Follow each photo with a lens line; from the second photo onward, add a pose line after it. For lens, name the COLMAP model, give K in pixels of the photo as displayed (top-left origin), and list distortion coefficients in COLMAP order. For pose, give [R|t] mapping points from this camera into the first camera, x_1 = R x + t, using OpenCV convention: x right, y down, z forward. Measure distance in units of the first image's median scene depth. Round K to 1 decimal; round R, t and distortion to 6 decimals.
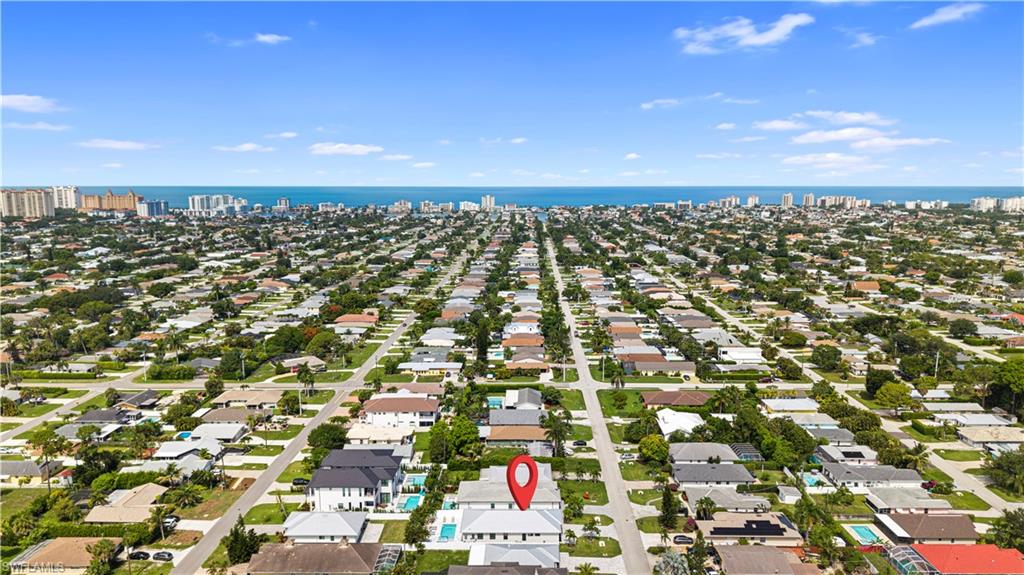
lens RADIAL K [[704.8, 0, 502.7], [0, 704.8, 288.2], [0, 0, 1]] dist [0.090956, -0.111488]
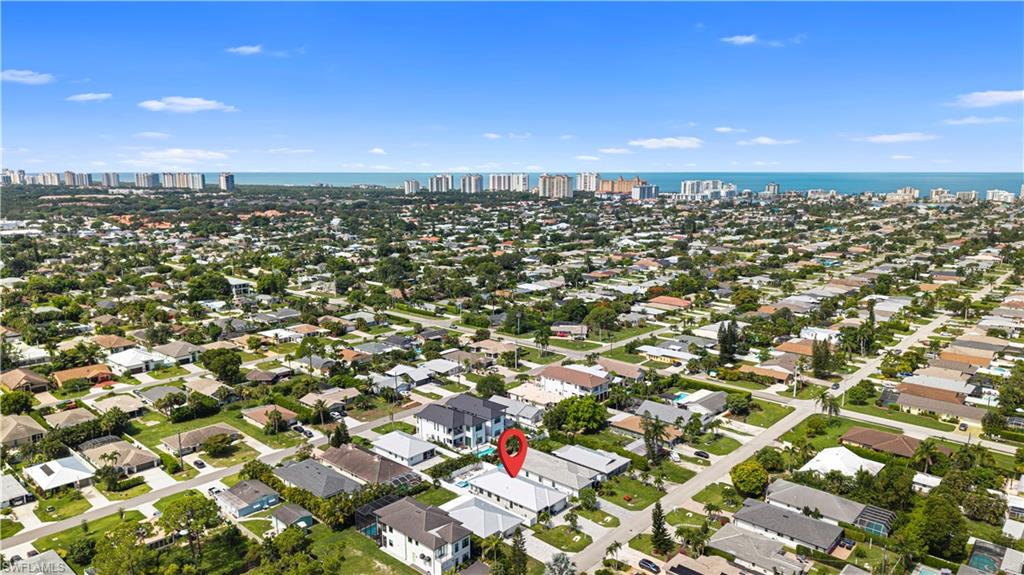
lens RADIAL K [[700.1, 0, 497.7], [0, 700.1, 289.0], [0, 0, 1]] dist [0.110208, -0.103217]
pose [[0.747304, 0.115446, -0.654377, 0.472081], [-0.102372, 0.993037, 0.058284, -0.013416], [0.656549, 0.023434, 0.753919, 0.150368]]
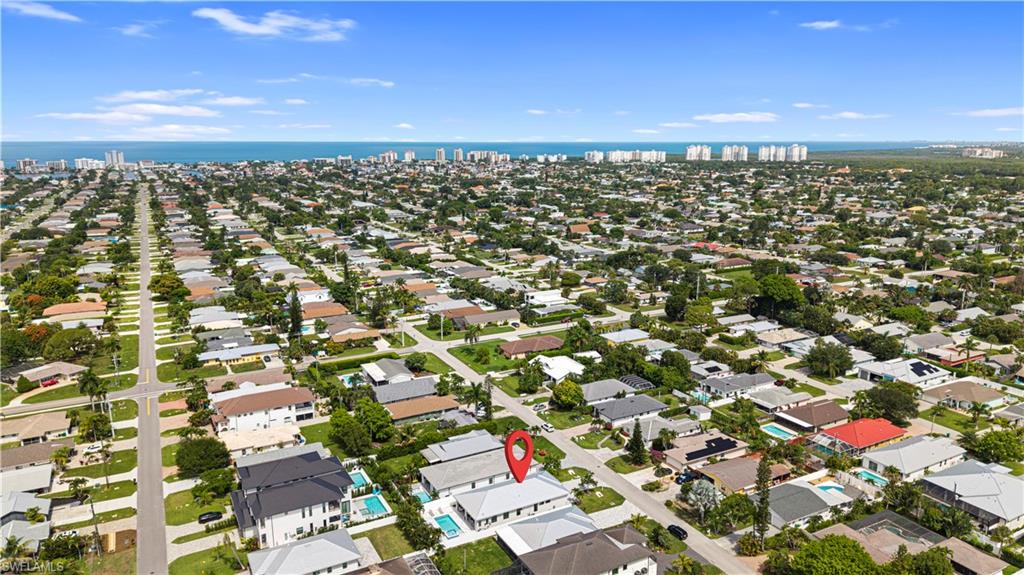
lens RADIAL K [[704.8, 0, 502.7], [0, 704.8, 288.2], [0, 0, 1]] dist [0.090956, -0.111488]
pose [[0.869141, -0.102458, 0.483835, -0.314534], [0.073382, 0.994193, 0.078713, -0.011640], [-0.489090, -0.032909, 0.871612, 0.153550]]
